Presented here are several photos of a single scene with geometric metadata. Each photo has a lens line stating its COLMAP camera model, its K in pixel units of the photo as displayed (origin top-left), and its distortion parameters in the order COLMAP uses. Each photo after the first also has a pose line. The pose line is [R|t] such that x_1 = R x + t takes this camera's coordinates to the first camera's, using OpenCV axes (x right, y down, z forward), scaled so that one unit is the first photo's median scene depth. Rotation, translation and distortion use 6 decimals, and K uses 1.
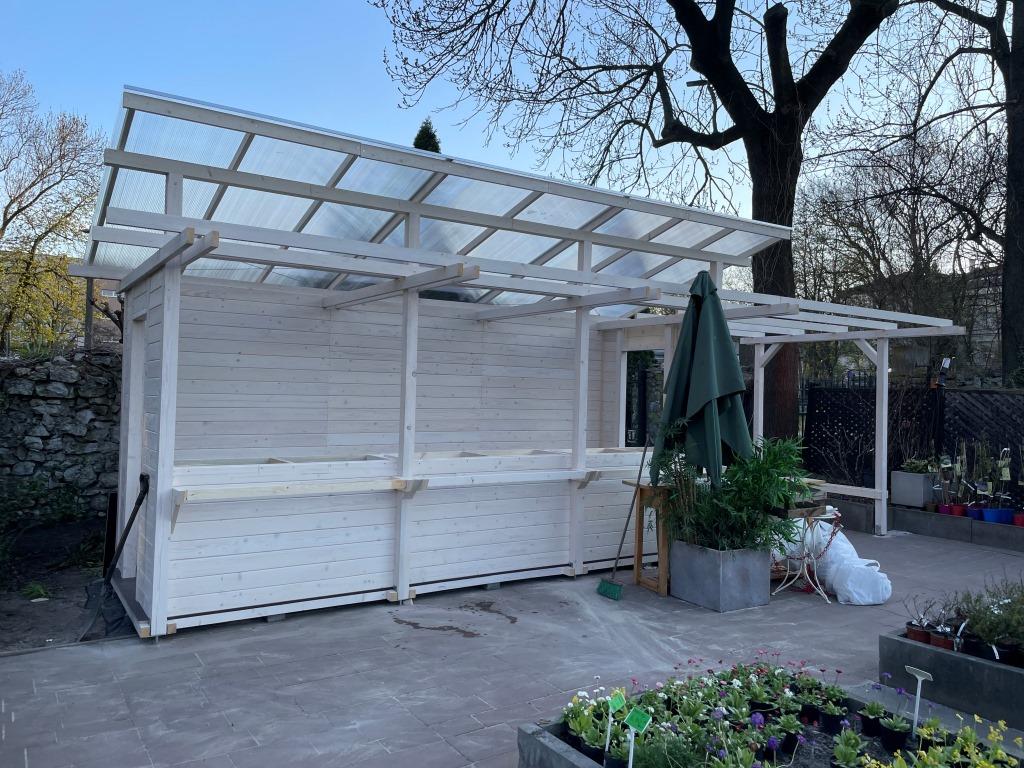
lens RADIAL K [[776.2, 0, 517.6], [0, 776.2, 369.8], [0, 0, 1]] dist [0.088472, -0.113353]
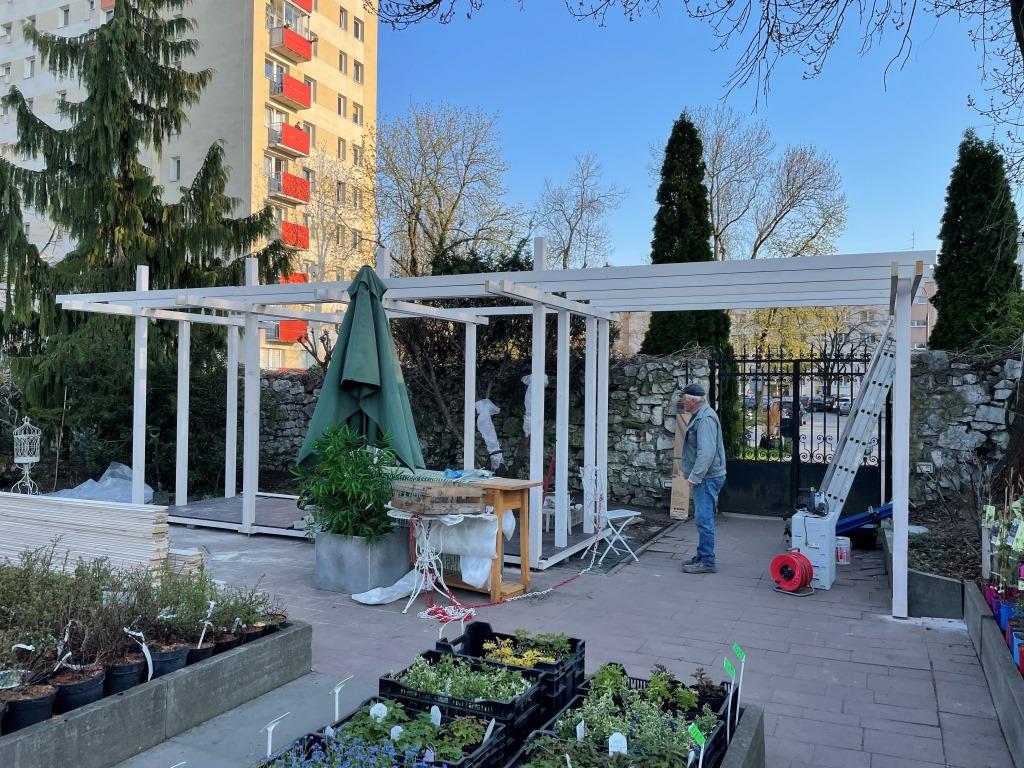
lens RADIAL K [[776.2, 0, 515.2], [0, 776.2, 382.5], [0, 0, 1]] dist [0.088472, -0.113353]
pose [[0.514952, -0.016859, -0.857053, 0.936937], [0.020395, 0.999765, -0.007413, 0.031667], [0.856976, -0.013662, 0.515175, 0.494540]]
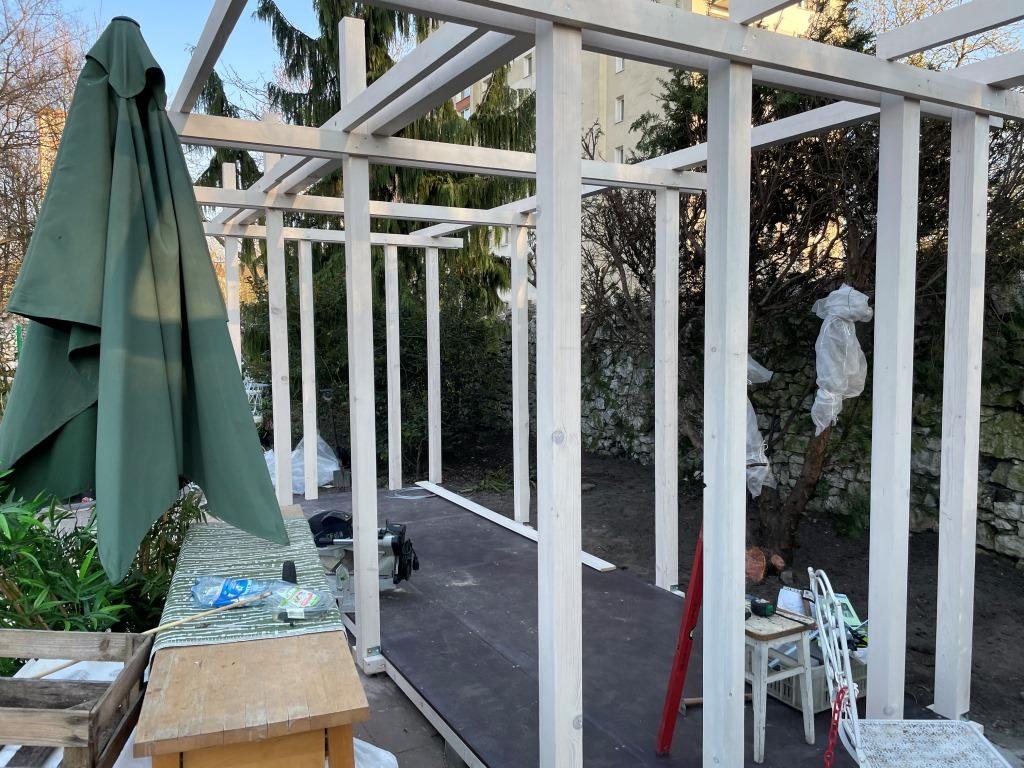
lens RADIAL K [[776.2, 0, 502.0], [0, 776.2, 386.0], [0, 0, 1]] dist [0.088472, -0.113353]
pose [[-0.089651, 0.051549, -0.994638, 0.489358], [0.031529, 0.998306, 0.048897, 0.038732], [0.995474, -0.026976, -0.091124, 0.947008]]
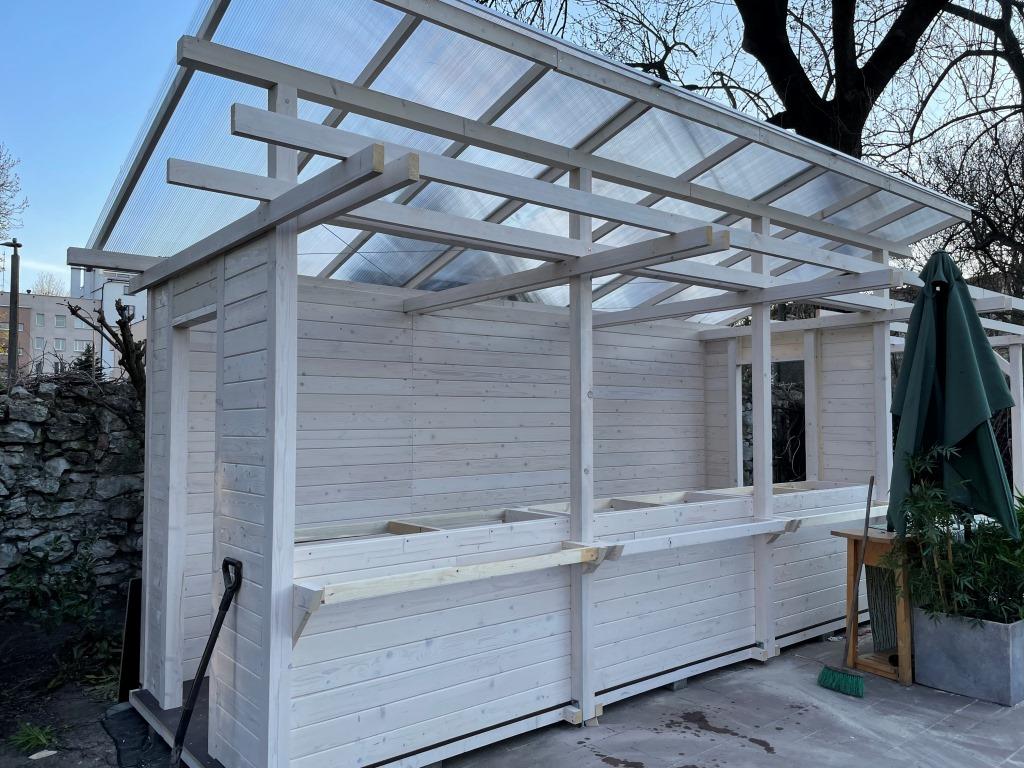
lens RADIAL K [[776.2, 0, 519.0], [0, 776.2, 381.1], [0, 0, 1]] dist [0.088472, -0.113353]
pose [[0.994479, -0.022965, 0.102392, -0.193276], [0.025094, 0.999494, -0.019549, 0.003793], [-0.101891, 0.022010, 0.994552, 0.216634]]
